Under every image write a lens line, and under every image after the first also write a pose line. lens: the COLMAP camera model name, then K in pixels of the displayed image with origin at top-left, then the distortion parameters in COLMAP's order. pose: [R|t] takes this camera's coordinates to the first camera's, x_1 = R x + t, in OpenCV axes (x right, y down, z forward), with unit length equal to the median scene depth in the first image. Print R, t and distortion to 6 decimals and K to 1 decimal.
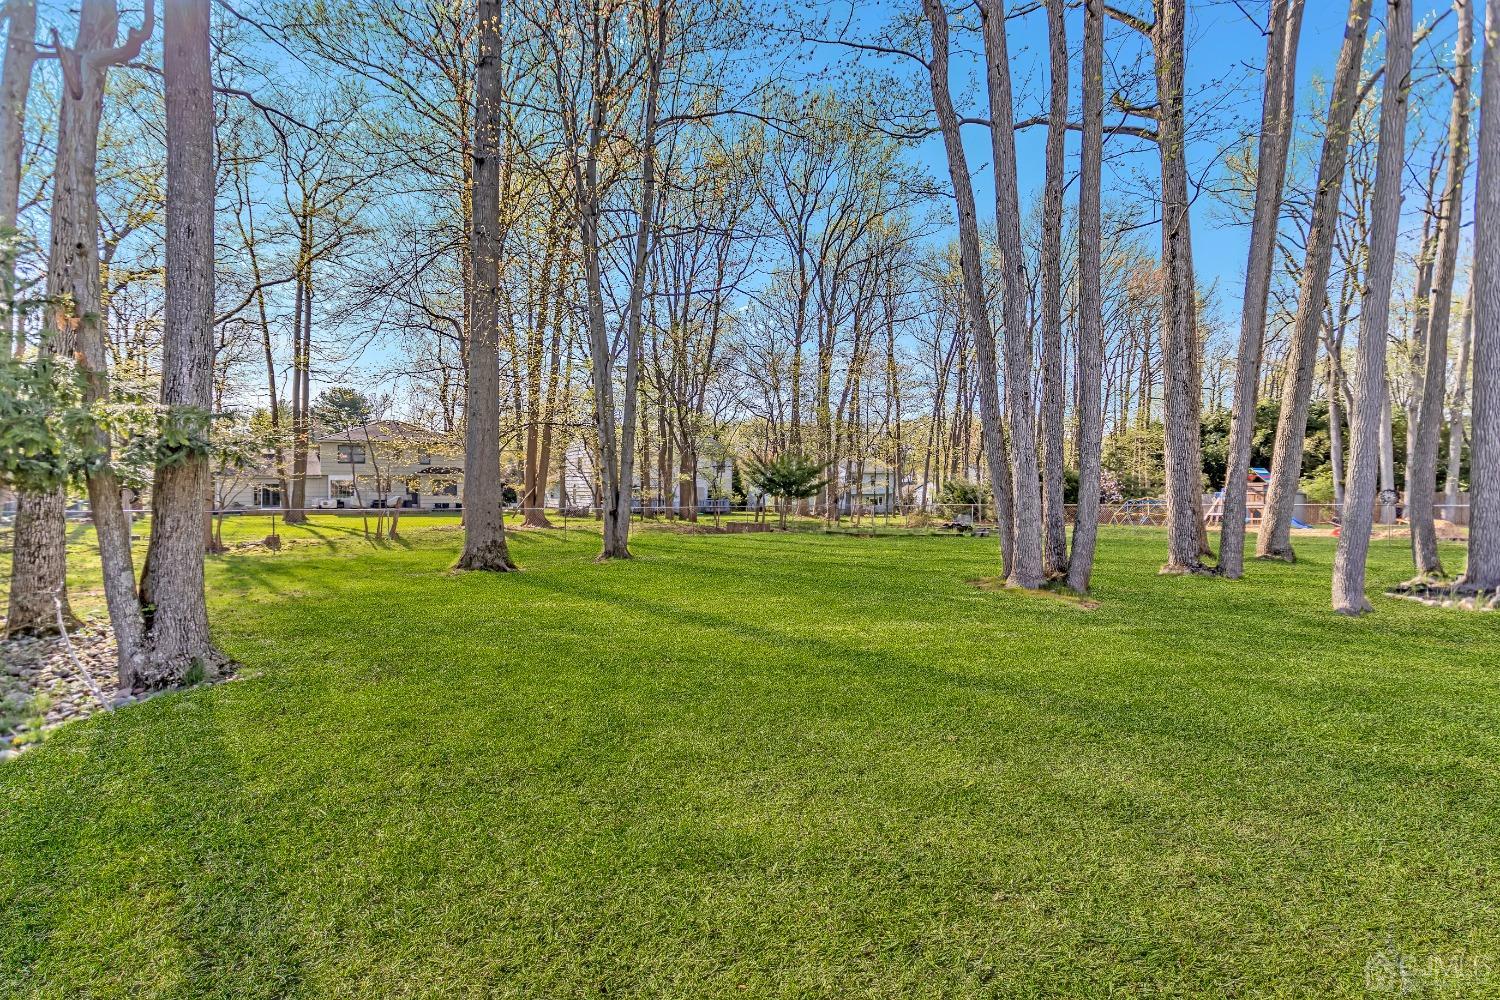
lens RADIAL K [[719.9, 0, 747.1], [0, 719.9, 501.6], [0, 0, 1]] dist [0.001469, 0.000013]
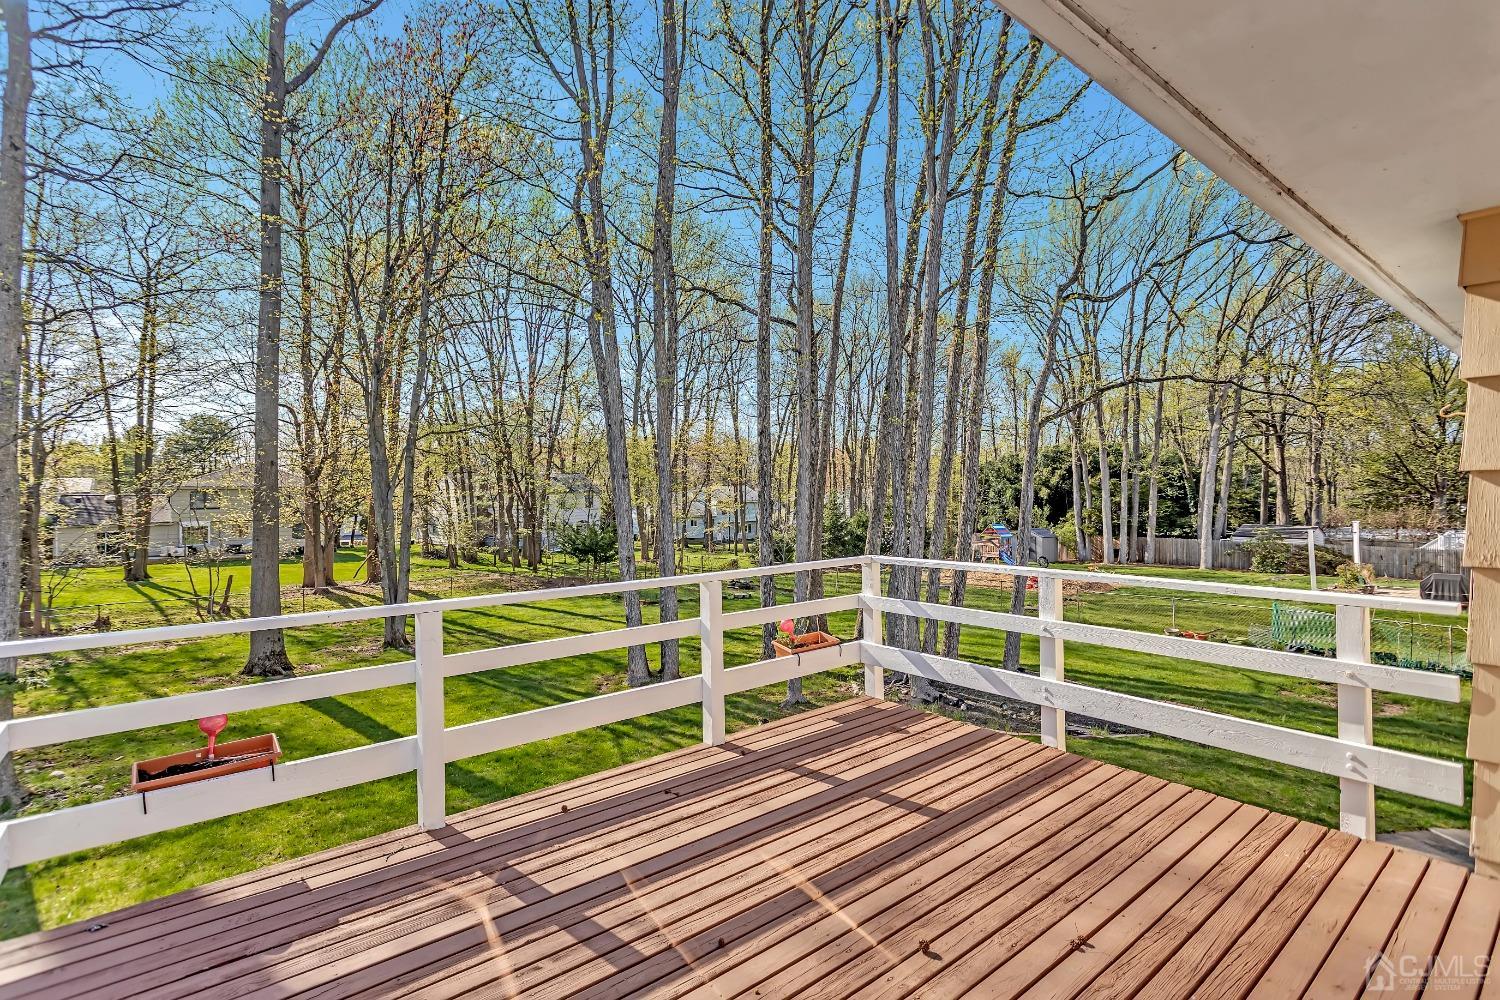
lens RADIAL K [[719.9, 0, 751.3], [0, 719.9, 497.1], [0, 0, 1]] dist [0.001469, 0.000013]
pose [[0.991522, -0.009397, 0.129595, 0.151606], [0.012269, 0.999696, -0.021382, -0.081668], [-0.129355, 0.022790, 0.991336, -0.186093]]
